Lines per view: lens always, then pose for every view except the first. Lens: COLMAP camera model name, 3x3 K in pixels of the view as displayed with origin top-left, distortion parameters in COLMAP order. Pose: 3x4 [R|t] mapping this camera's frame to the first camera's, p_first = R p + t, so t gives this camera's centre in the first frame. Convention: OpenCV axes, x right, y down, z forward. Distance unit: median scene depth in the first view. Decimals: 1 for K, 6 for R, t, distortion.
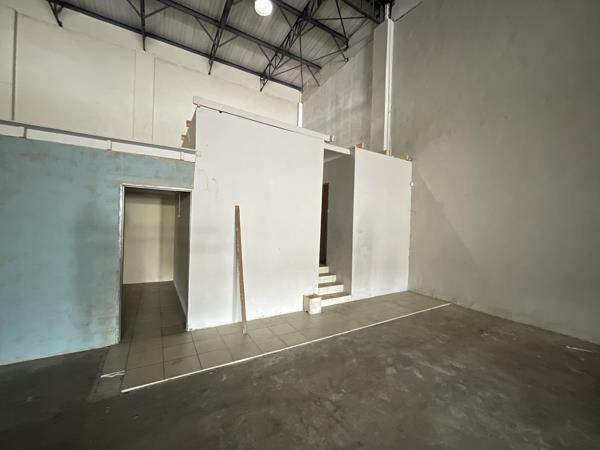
lens RADIAL K [[241.8, 0, 300.0], [0, 241.8, 225.0], [0, 0, 1]] dist [-0.002623, -0.000432]
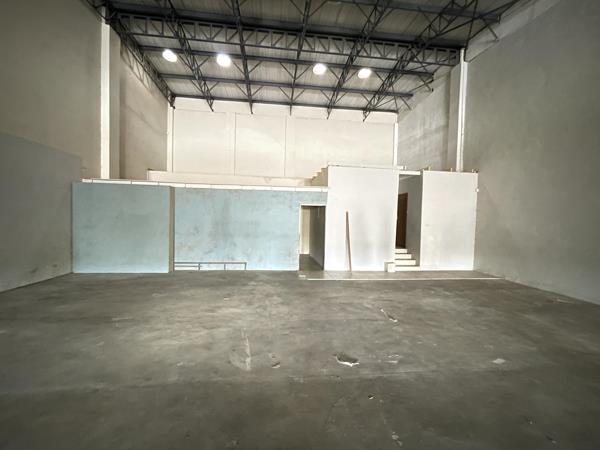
lens RADIAL K [[241.8, 0, 300.0], [0, 241.8, 225.0], [0, 0, 1]] dist [-0.002623, -0.000432]
pose [[0.905714, 0.006343, -0.423841, 0.133565], [0.001749, 0.999824, 0.018699, -0.004448], [0.423885, -0.017677, 0.905544, -0.555479]]
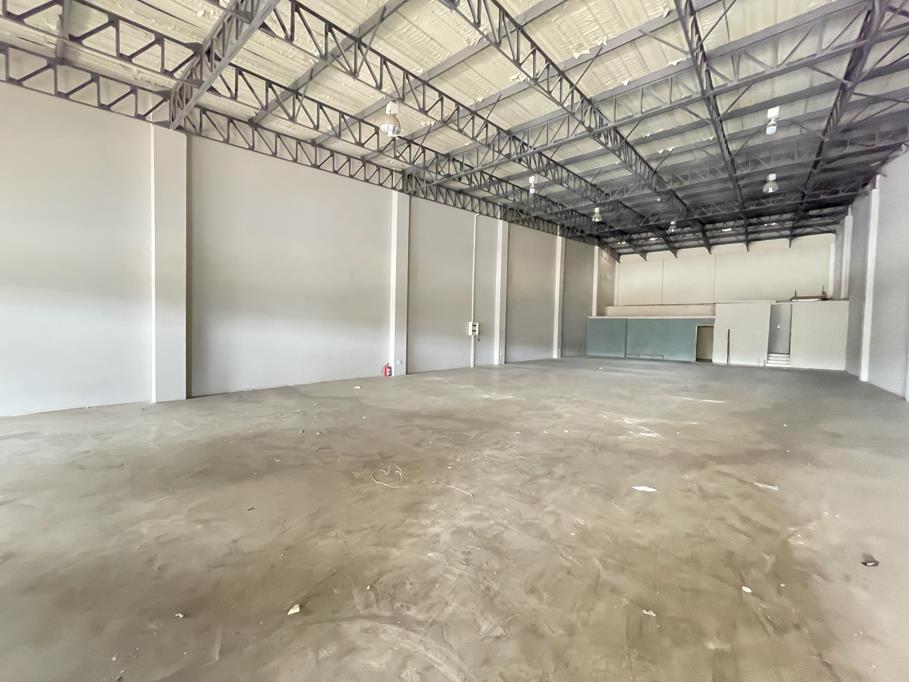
lens RADIAL K [[366.3, 0, 454.5], [0, 366.3, 341.0], [0, 0, 1]] dist [-0.002623, -0.000432]
pose [[0.310023, 0.006018, -0.950710, 2.024431], [-0.012046, 0.999925, 0.002401, 0.080944], [0.950653, 0.010708, 0.310073, -2.495812]]
